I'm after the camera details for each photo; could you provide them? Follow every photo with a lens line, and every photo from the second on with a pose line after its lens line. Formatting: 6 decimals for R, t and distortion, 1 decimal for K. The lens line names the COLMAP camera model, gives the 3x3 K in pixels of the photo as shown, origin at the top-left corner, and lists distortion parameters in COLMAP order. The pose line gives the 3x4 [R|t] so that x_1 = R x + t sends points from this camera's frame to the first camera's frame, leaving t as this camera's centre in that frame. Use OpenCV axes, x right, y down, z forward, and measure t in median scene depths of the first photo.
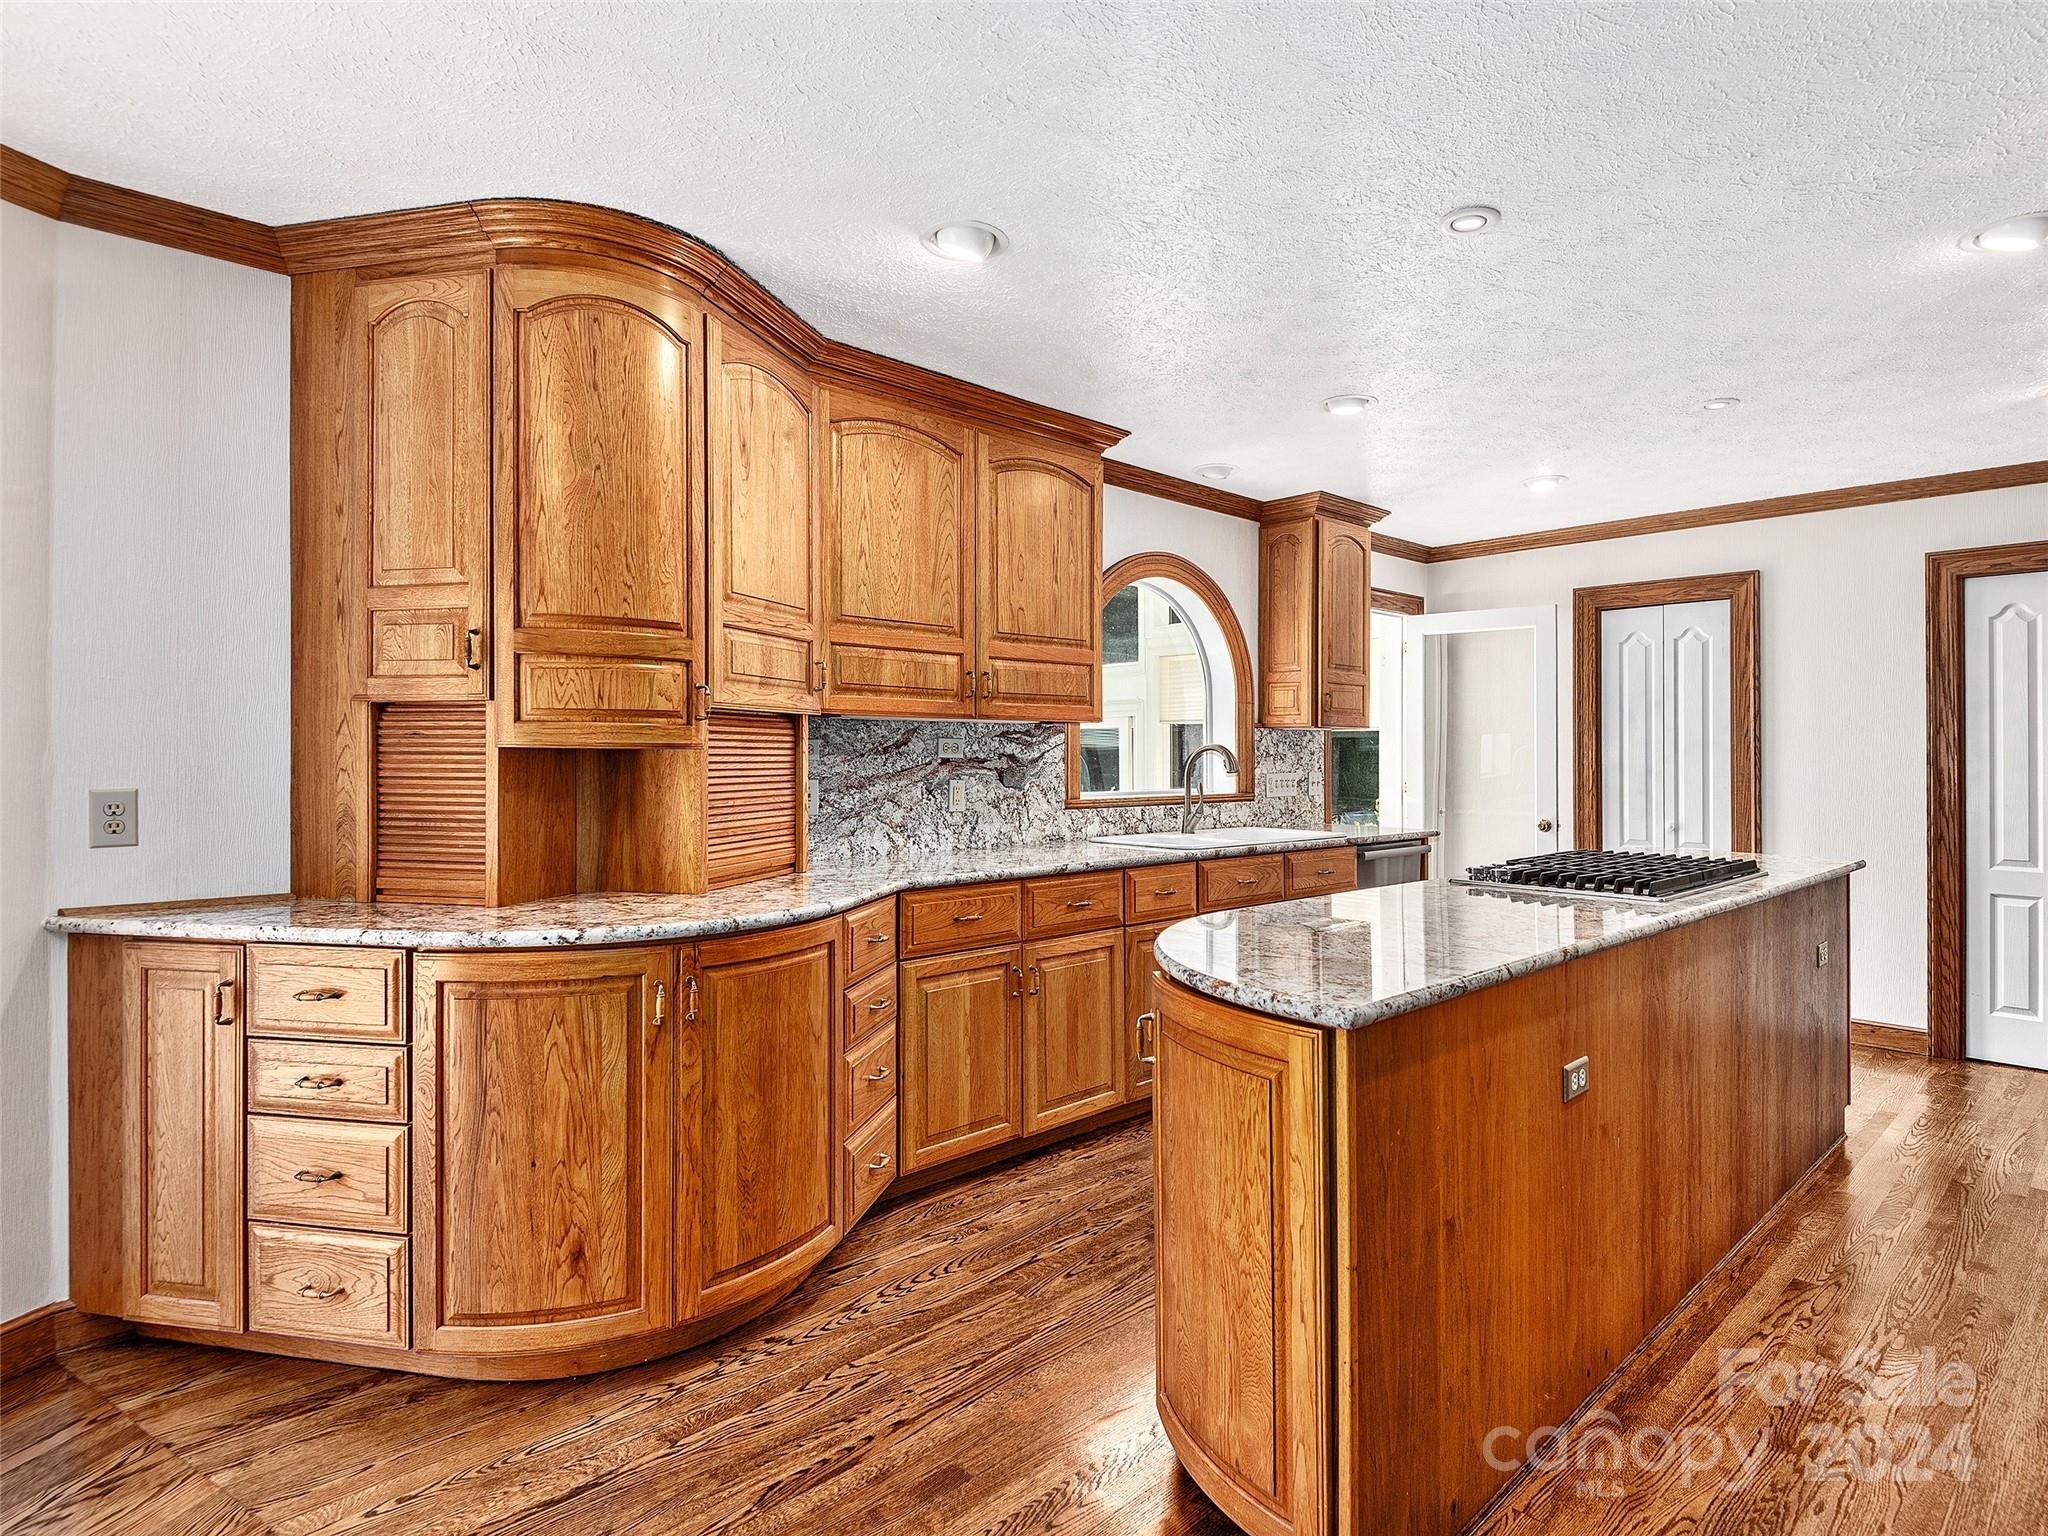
lens RADIAL K [[1154.0, 0, 1034.8], [0, 1154.0, 745.6], [0, 0, 1]] dist [0.000342, -0.026104]
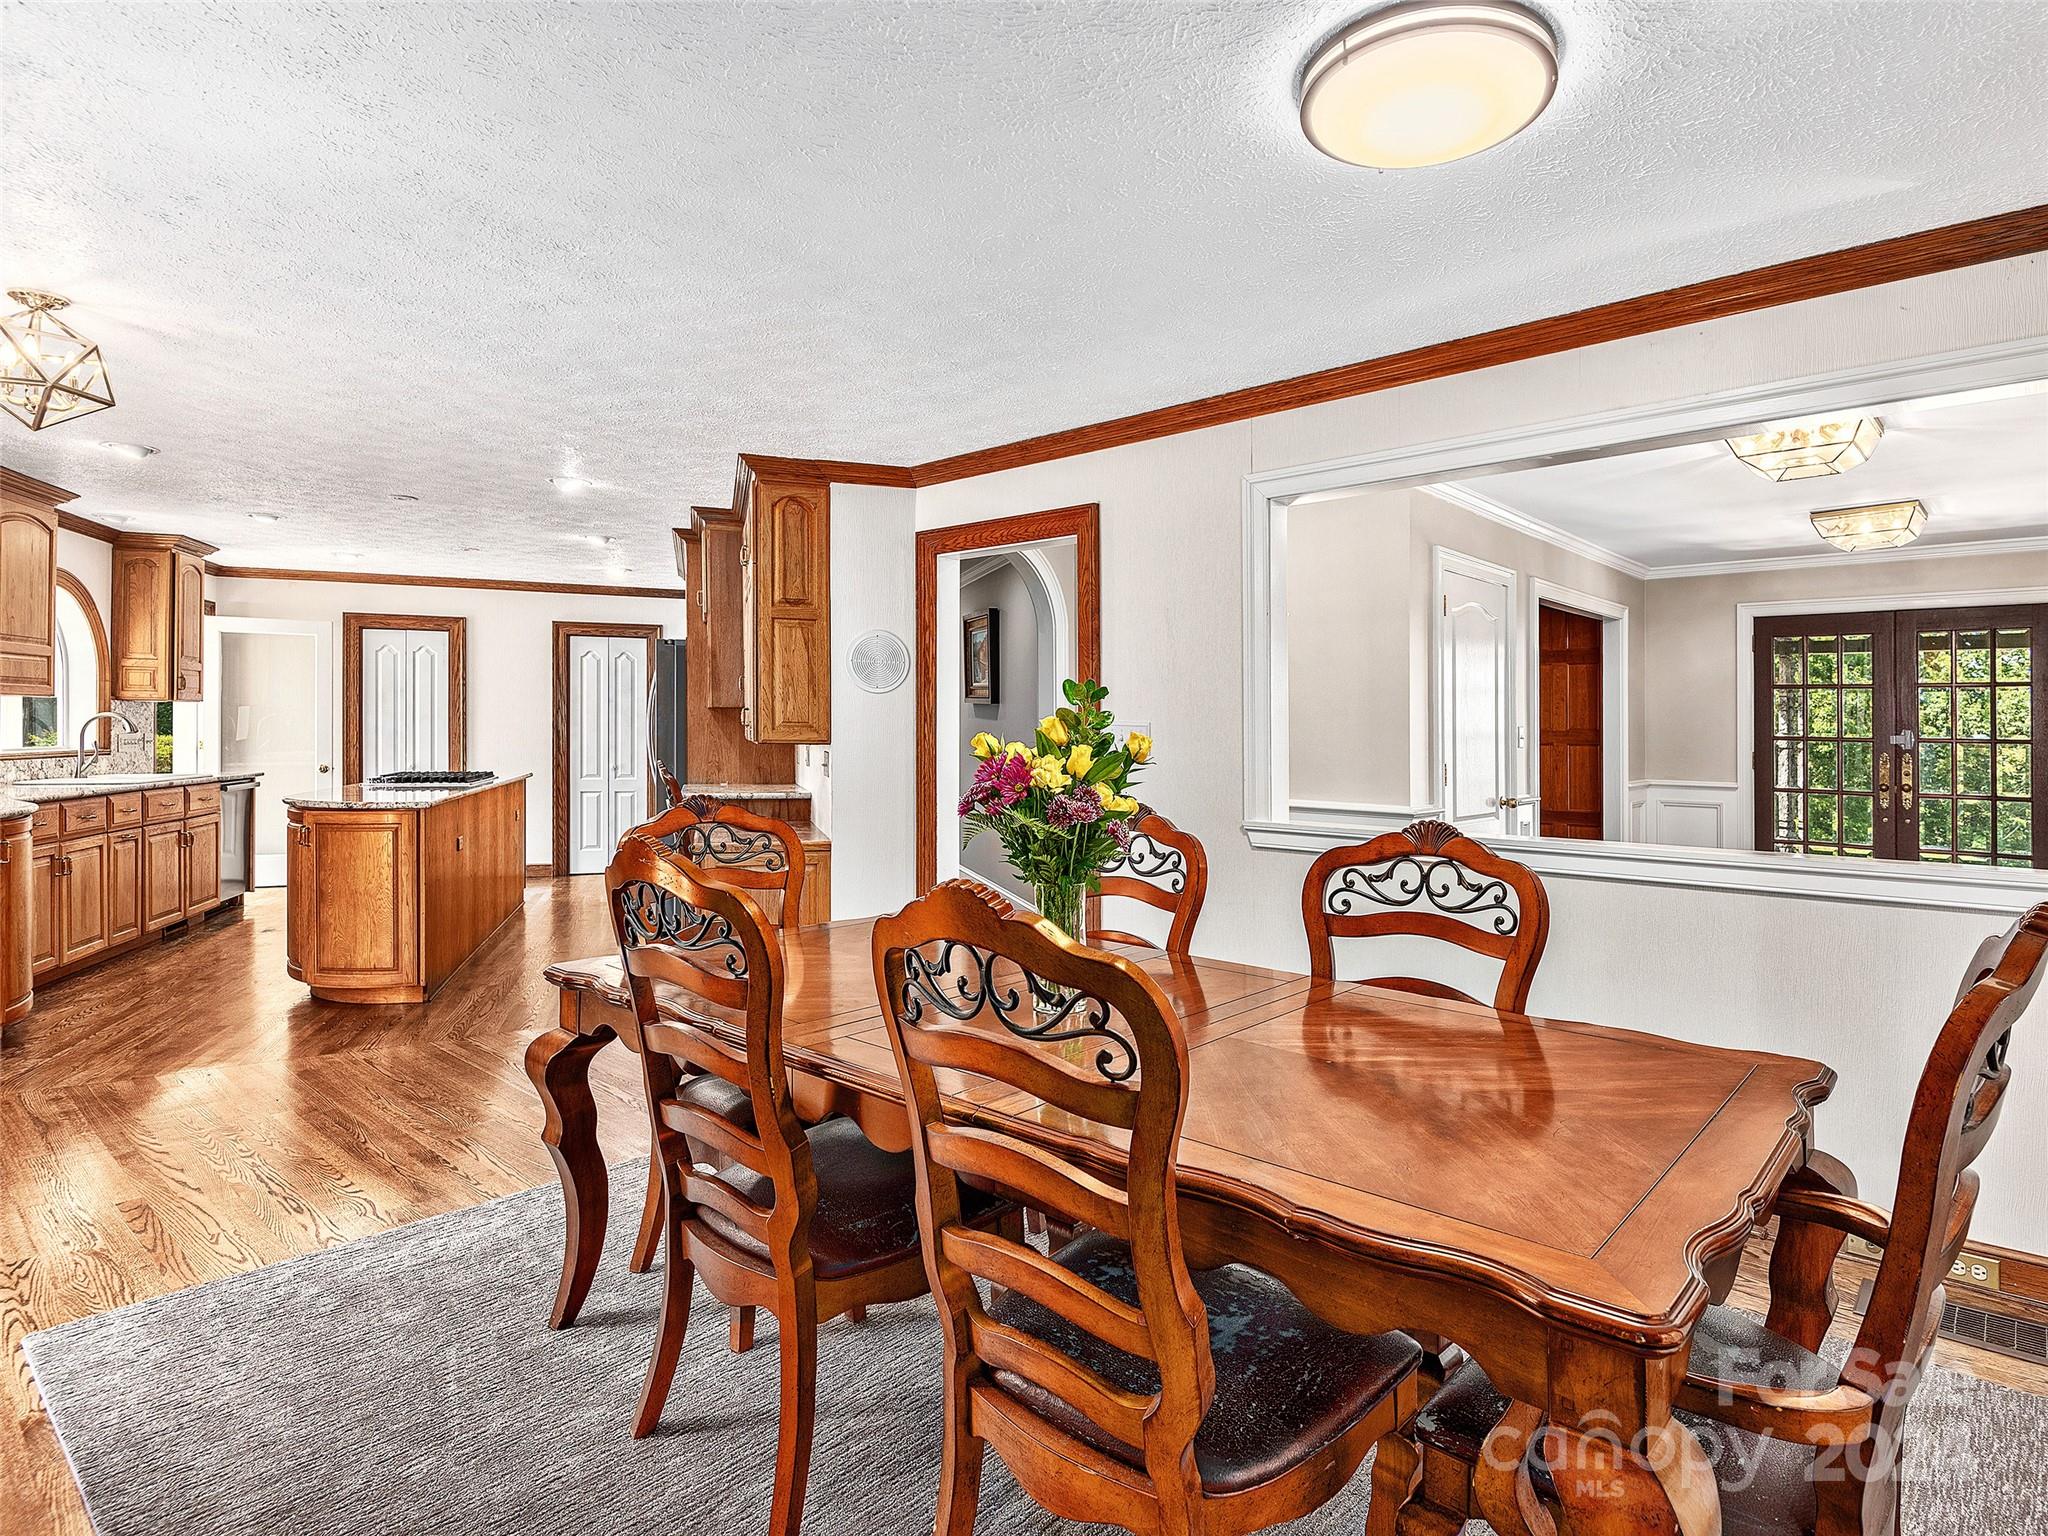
lens RADIAL K [[1114.4, 0, 1052.5], [0, 1114.4, 740.6], [0, 0, 1]] dist [0.041629, -0.031474]
pose [[0.444084, -0.007887, 0.895950, -0.539890], [-0.014933, 0.999757, 0.016202, -0.006031], [-0.895861, -0.020575, 0.443858, -0.599420]]
